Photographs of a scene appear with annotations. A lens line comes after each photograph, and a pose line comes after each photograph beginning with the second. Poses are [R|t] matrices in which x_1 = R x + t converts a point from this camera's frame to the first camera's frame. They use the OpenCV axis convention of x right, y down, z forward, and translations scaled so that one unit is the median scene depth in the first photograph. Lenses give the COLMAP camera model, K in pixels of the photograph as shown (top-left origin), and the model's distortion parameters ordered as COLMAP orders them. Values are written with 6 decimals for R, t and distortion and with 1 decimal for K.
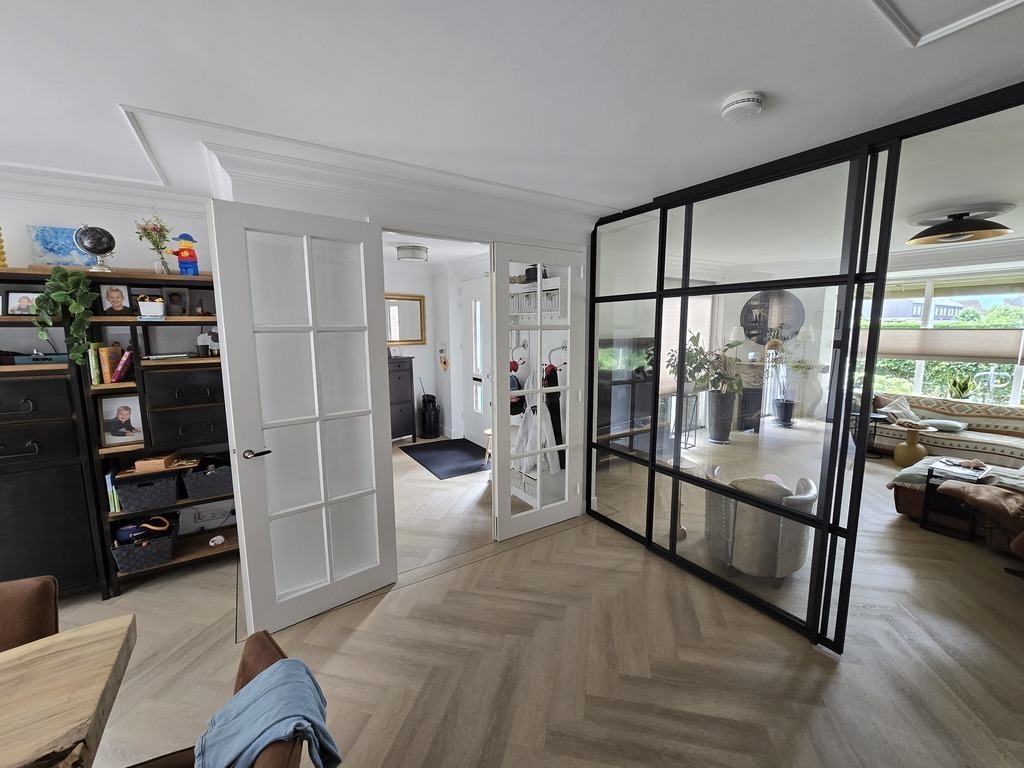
lens RADIAL K [[423.6, 0, 512.0], [0, 423.6, 384.0], [0, 0, 1]] dist [-0.003919, -0.000242]
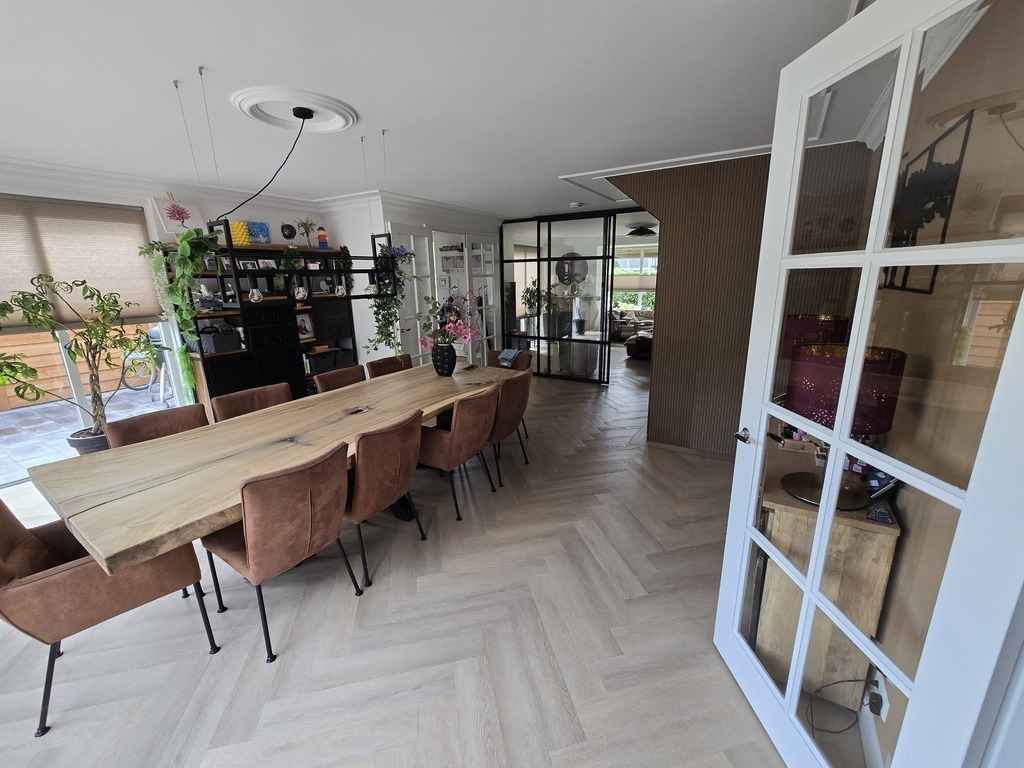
lens RADIAL K [[423.6, 0, 512.0], [0, 423.6, 384.0], [0, 0, 1]] dist [-0.003919, -0.000242]
pose [[0.903106, -0.117175, 0.413121, -0.783867], [0.071791, 0.989710, 0.123776, 0.154419], [-0.423374, -0.082124, 0.902225, -1.030098]]
